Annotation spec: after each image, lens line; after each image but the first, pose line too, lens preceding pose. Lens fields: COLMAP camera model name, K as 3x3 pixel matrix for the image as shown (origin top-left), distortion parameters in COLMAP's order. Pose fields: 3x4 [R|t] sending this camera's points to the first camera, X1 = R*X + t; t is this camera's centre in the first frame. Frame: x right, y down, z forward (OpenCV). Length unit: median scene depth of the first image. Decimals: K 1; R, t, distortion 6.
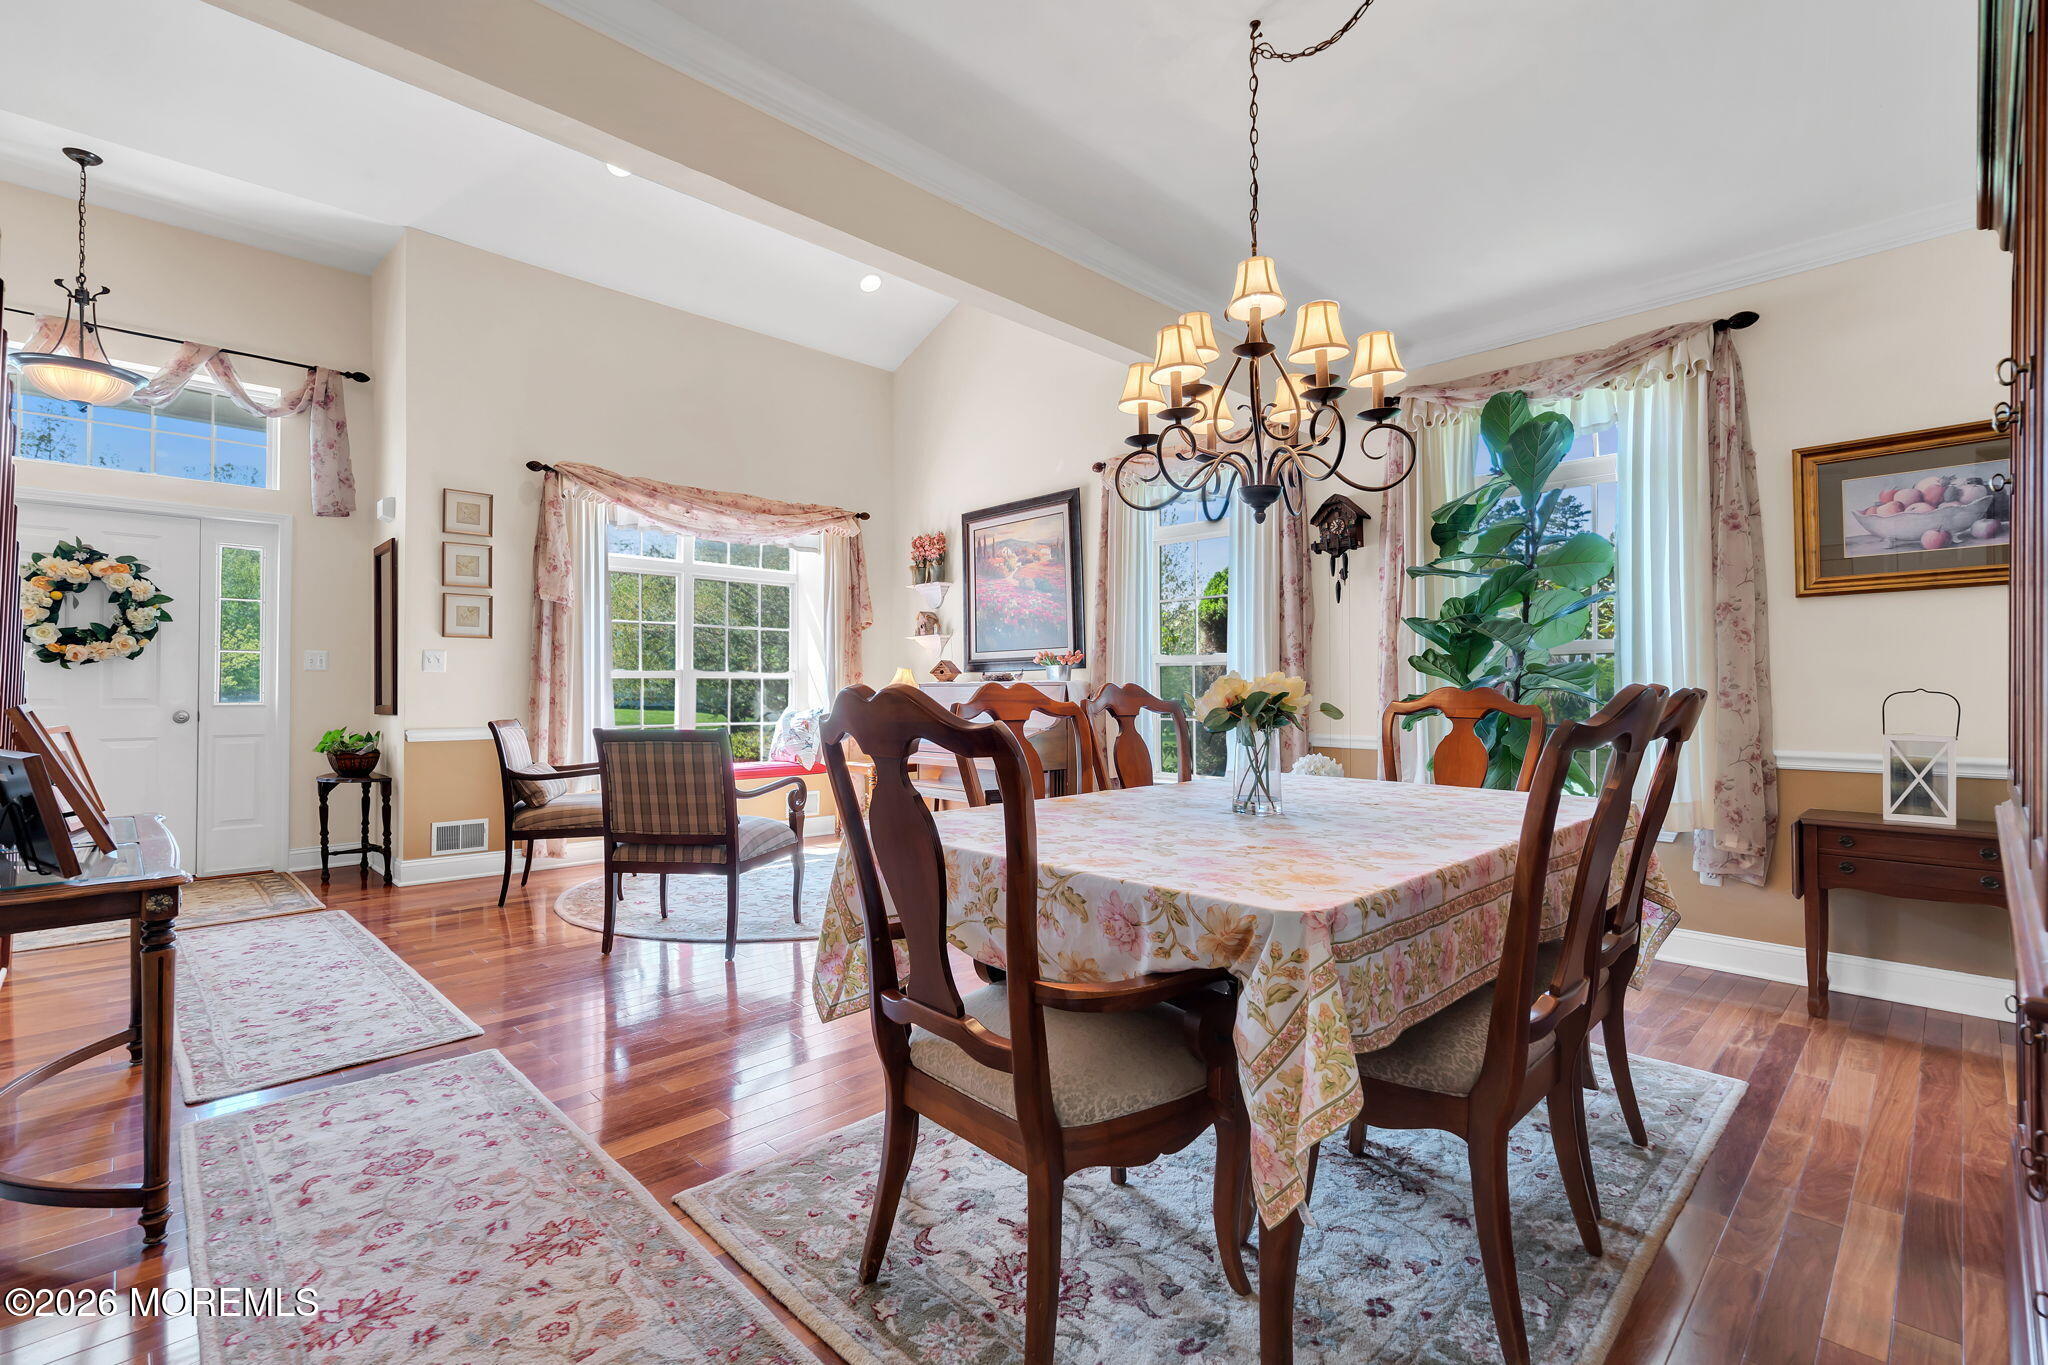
lens RADIAL K [[927.1, 0, 1003.4], [0, 927.1, 675.4], [0, 0, 1]] dist [-0.001338, 0.001064]
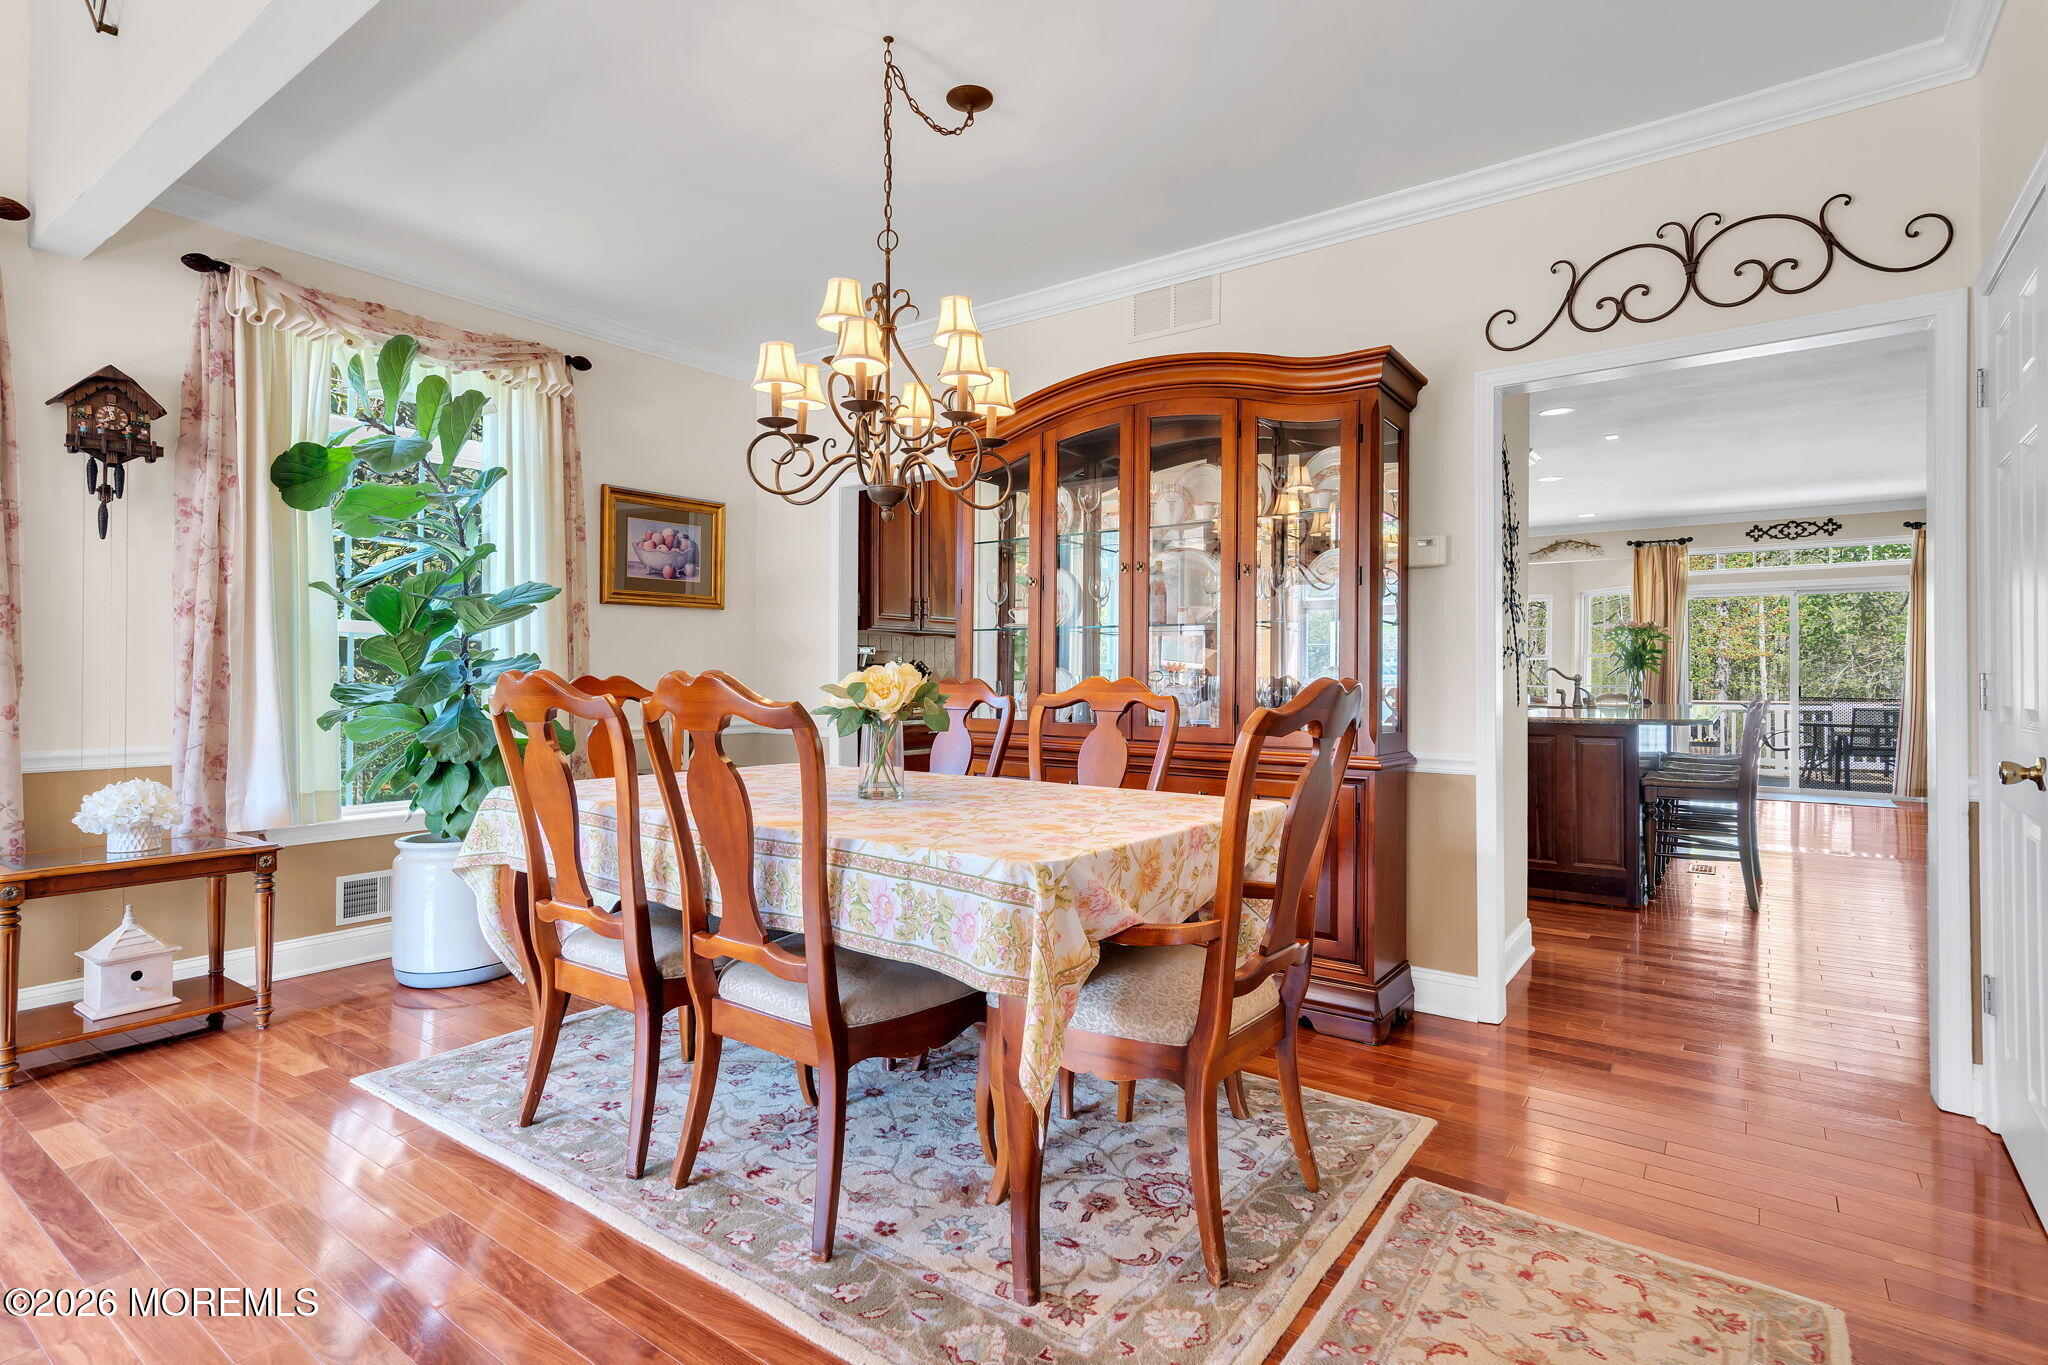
lens RADIAL K [[998.6, 0, 1029.8], [0, 998.6, 669.6], [0, 0, 1]] dist [0.018094, 0.000388]
pose [[-0.175114, 0.008231, 0.984514, -0.373731], [-0.014515, 0.999835, -0.010941, 0.006919], [-0.984441, -0.016206, -0.174965, 0.449077]]
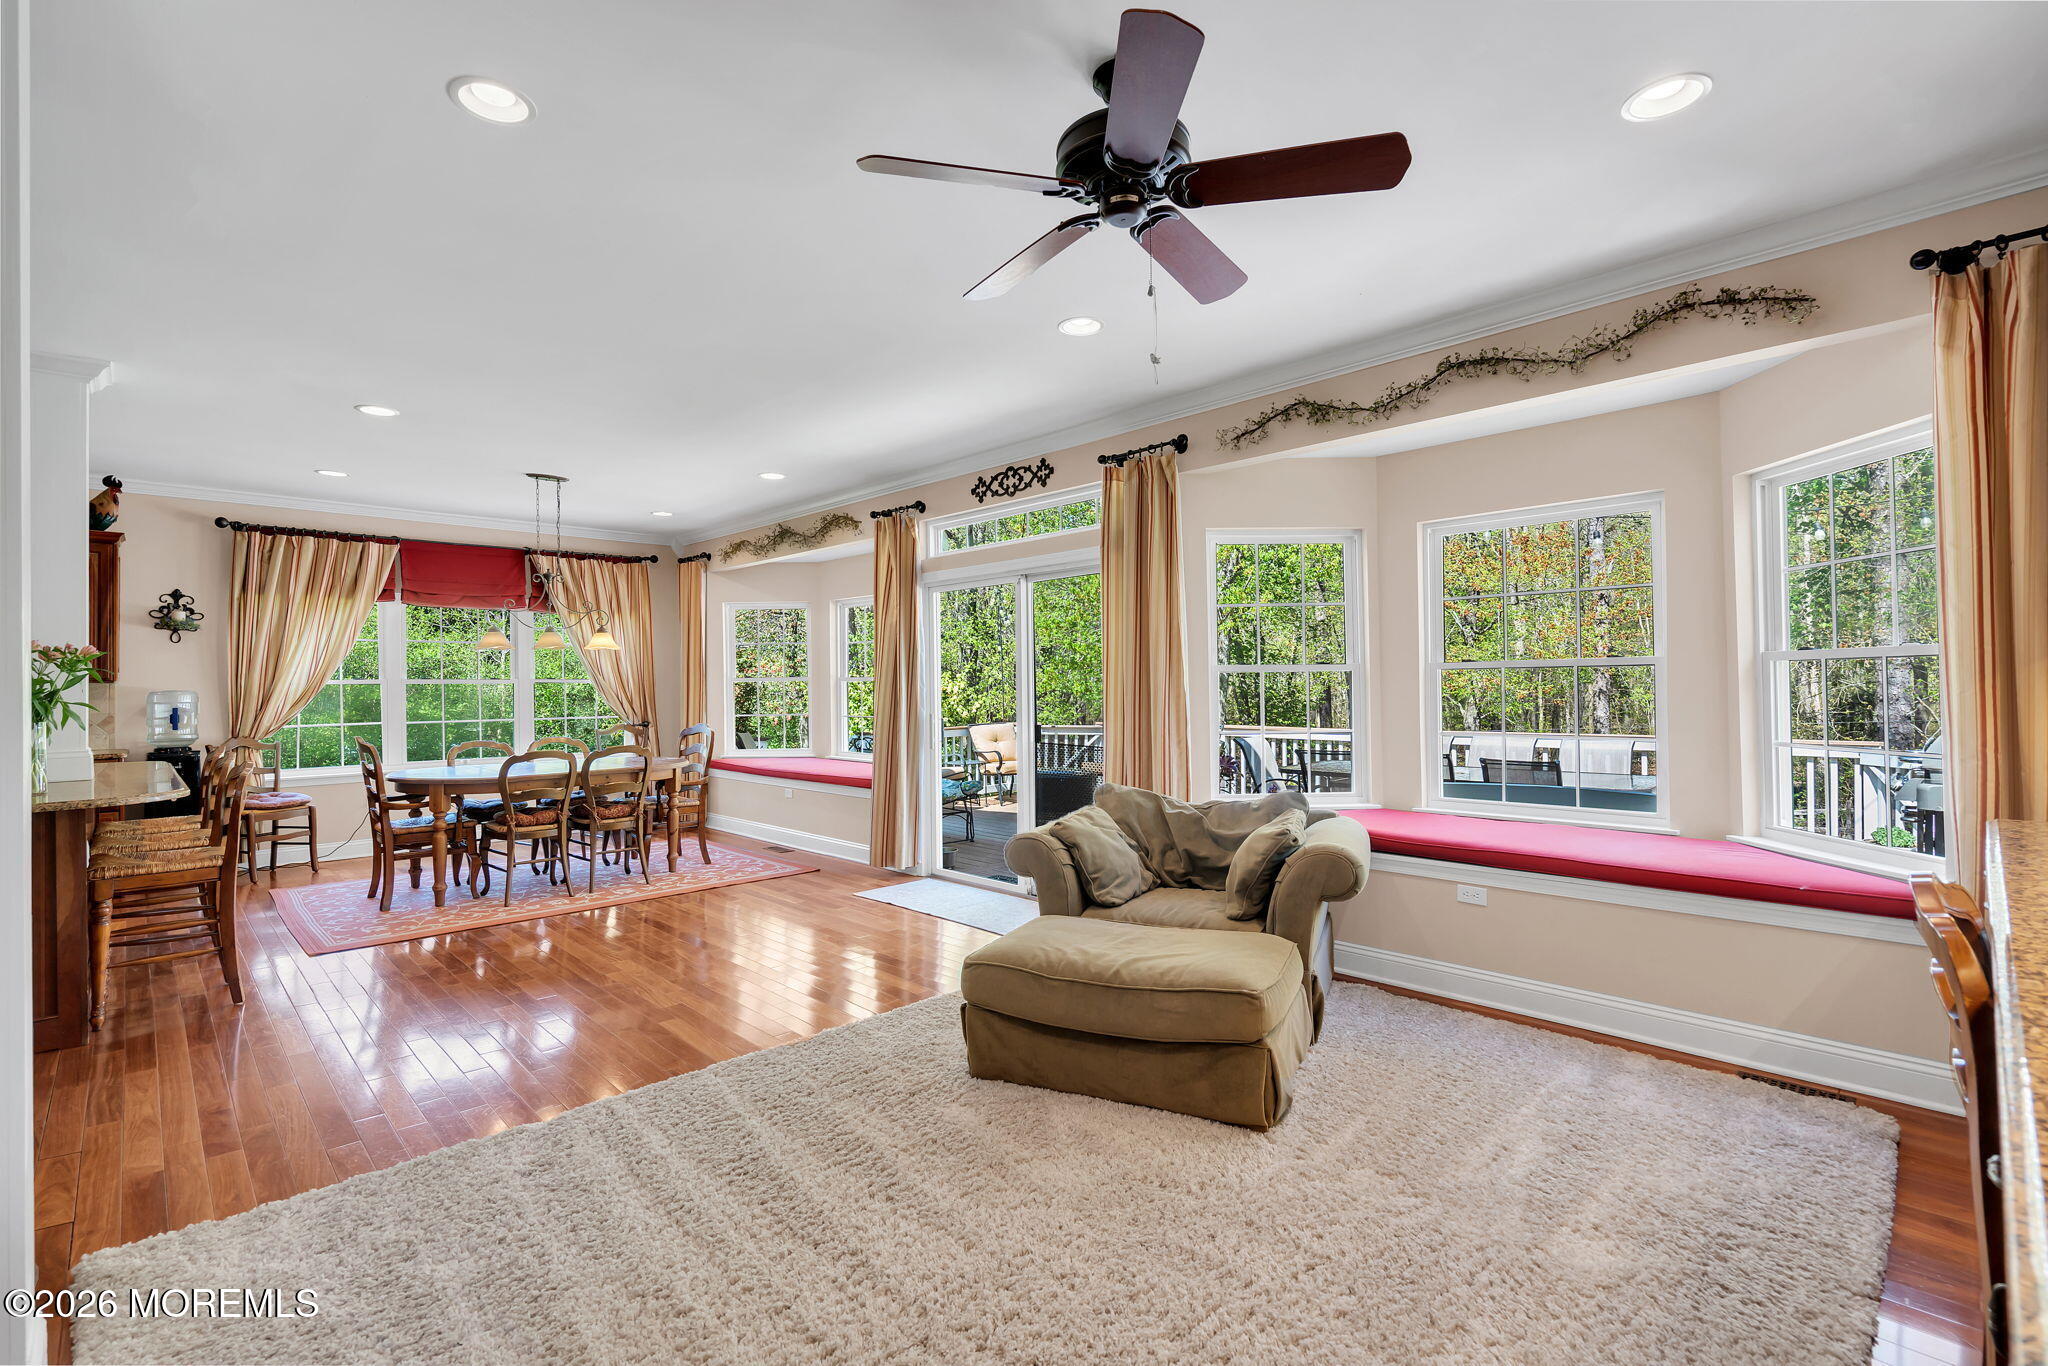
lens RADIAL K [[918.1, 0, 1015.3], [0, 918.1, 677.9], [0, 0, 1]] dist [-0.007757, 0.004111]
pose [[0.001973, 0.008107, 0.999965, 0.126762], [-0.002108, 0.999965, -0.008103, -0.049959], [-0.999996, -0.002092, 0.001990, -1.251869]]
